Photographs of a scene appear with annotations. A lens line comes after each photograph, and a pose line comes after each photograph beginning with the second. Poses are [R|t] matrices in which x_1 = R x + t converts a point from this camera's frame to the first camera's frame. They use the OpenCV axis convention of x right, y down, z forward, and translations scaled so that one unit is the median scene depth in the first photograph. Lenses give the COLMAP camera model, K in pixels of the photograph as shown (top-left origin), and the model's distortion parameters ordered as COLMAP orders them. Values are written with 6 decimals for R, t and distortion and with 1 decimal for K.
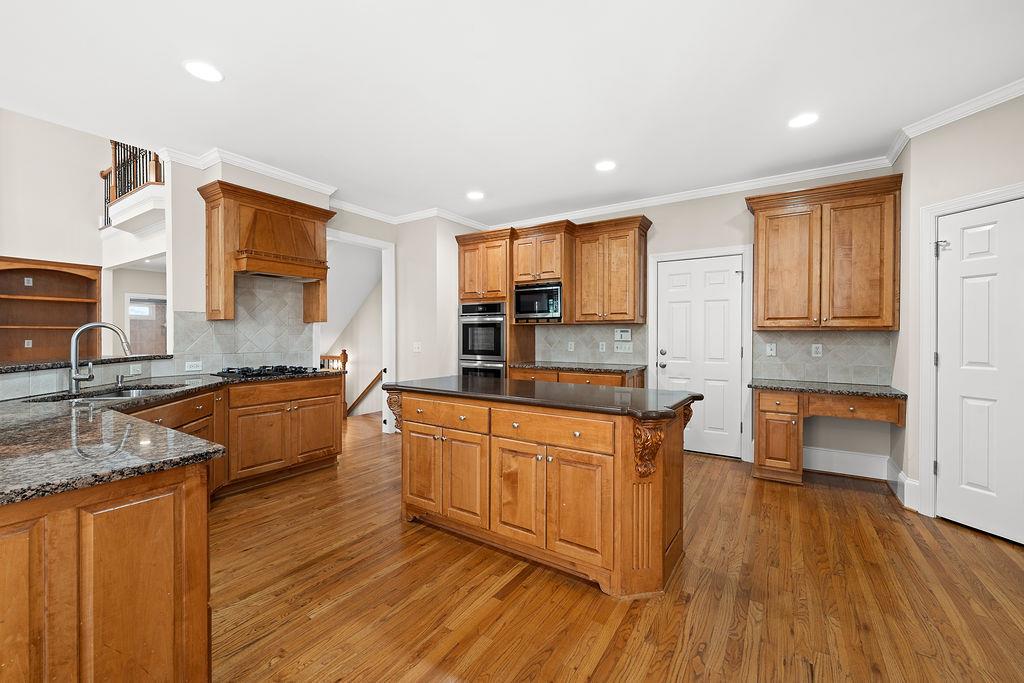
lens RADIAL K [[418.5, 0, 507.0], [0, 418.5, 340.3], [0, 0, 1]] dist [0.001903, 0.000182]
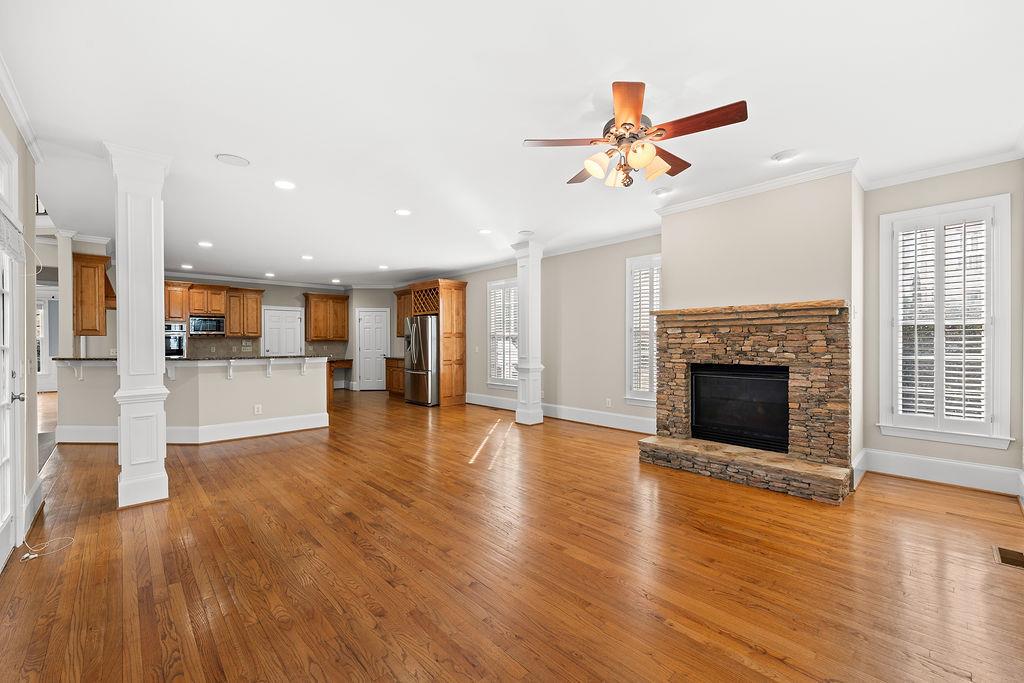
lens RADIAL K [[418.5, 0, 509.9], [0, 418.5, 342.0], [0, 0, 1]] dist [0.001903, 0.000182]
pose [[0.224087, -0.008090, 0.974535, -1.891196], [0.006374, 0.999956, 0.006835, -0.031020], [-0.974548, 0.004680, 0.224129, -0.946480]]
